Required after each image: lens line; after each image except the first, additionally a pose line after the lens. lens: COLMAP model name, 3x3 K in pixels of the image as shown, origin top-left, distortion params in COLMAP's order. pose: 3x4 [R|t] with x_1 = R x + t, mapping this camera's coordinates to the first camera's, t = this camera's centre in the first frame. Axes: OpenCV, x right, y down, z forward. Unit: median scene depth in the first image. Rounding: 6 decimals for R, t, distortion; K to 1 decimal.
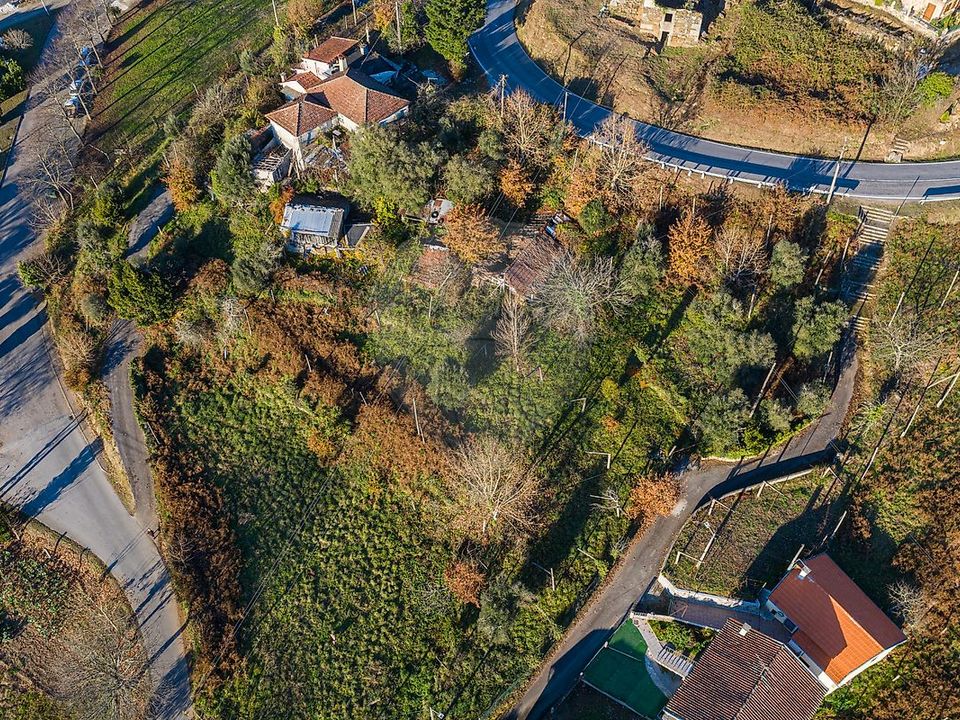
lens RADIAL K [[856.3, 0, 480.0], [0, 856.3, 360.0], [0, 0, 1]] dist [-0.003771, 0.017154]
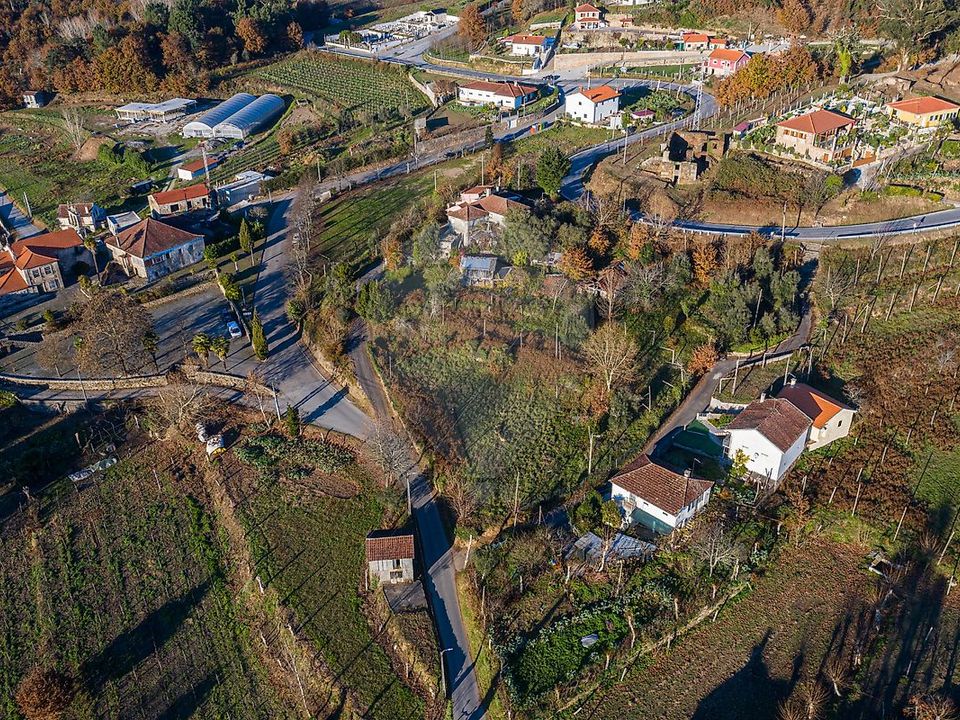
lens RADIAL K [[856.3, 0, 480.0], [0, 856.3, 360.0], [0, 0, 1]] dist [-0.003771, 0.017154]
pose [[0.999898, -0.011100, 0.009031, -0.213462], [0.013655, 0.928841, -0.370227, 0.642348], [-0.004279, 0.370312, 0.928897, -0.493615]]
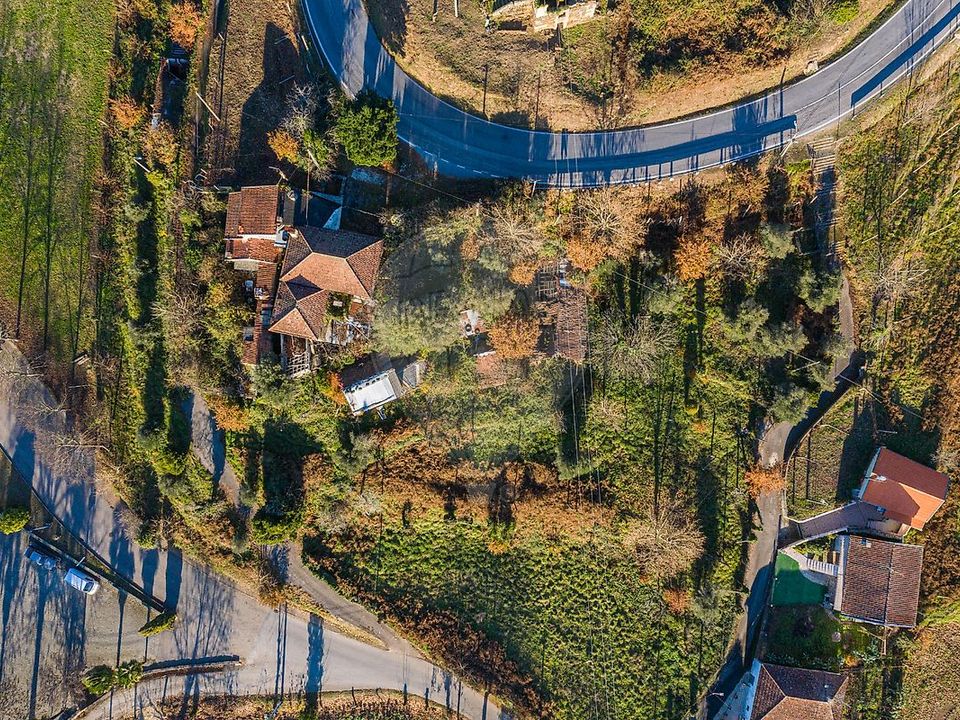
lens RADIAL K [[856.3, 0, 480.0], [0, 856.3, 360.0], [0, 0, 1]] dist [-0.003771, 0.017154]
pose [[0.844232, -0.534040, 0.045550, -0.112747], [0.429299, 0.724633, 0.539083, -0.727652], [-0.320898, -0.435556, 0.841020, 0.069723]]
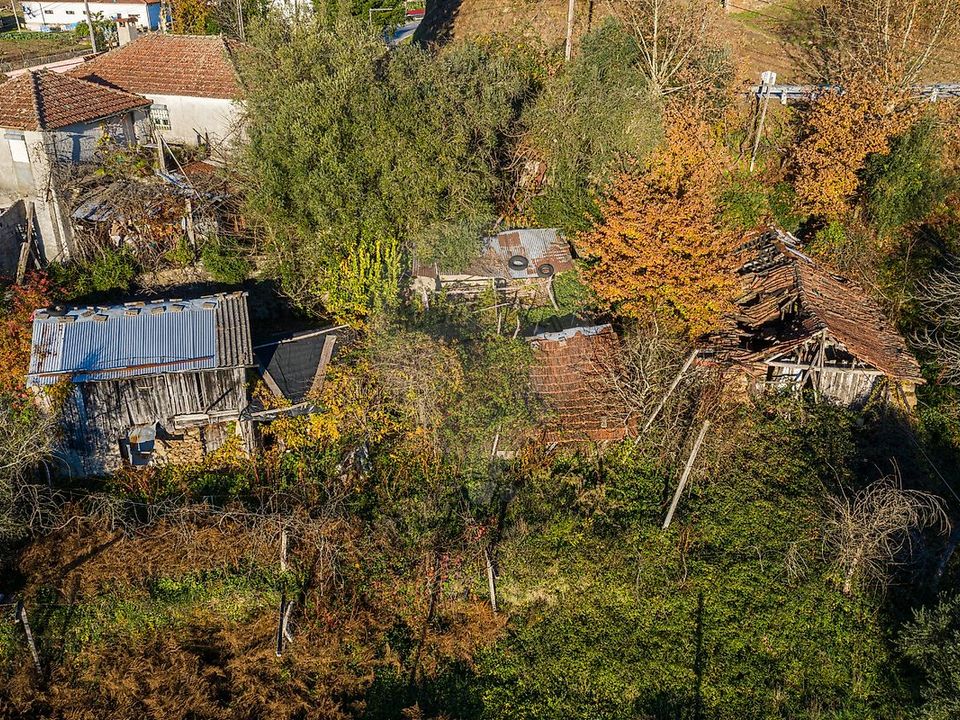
lens RADIAL K [[856.3, 0, 480.0], [0, 856.3, 360.0], [0, 0, 1]] dist [-0.003771, 0.017154]
pose [[0.905872, -0.181872, 0.382516, -0.208573], [0.329156, 0.870653, -0.365542, -0.014877], [-0.266557, 0.457041, 0.848564, 0.740971]]
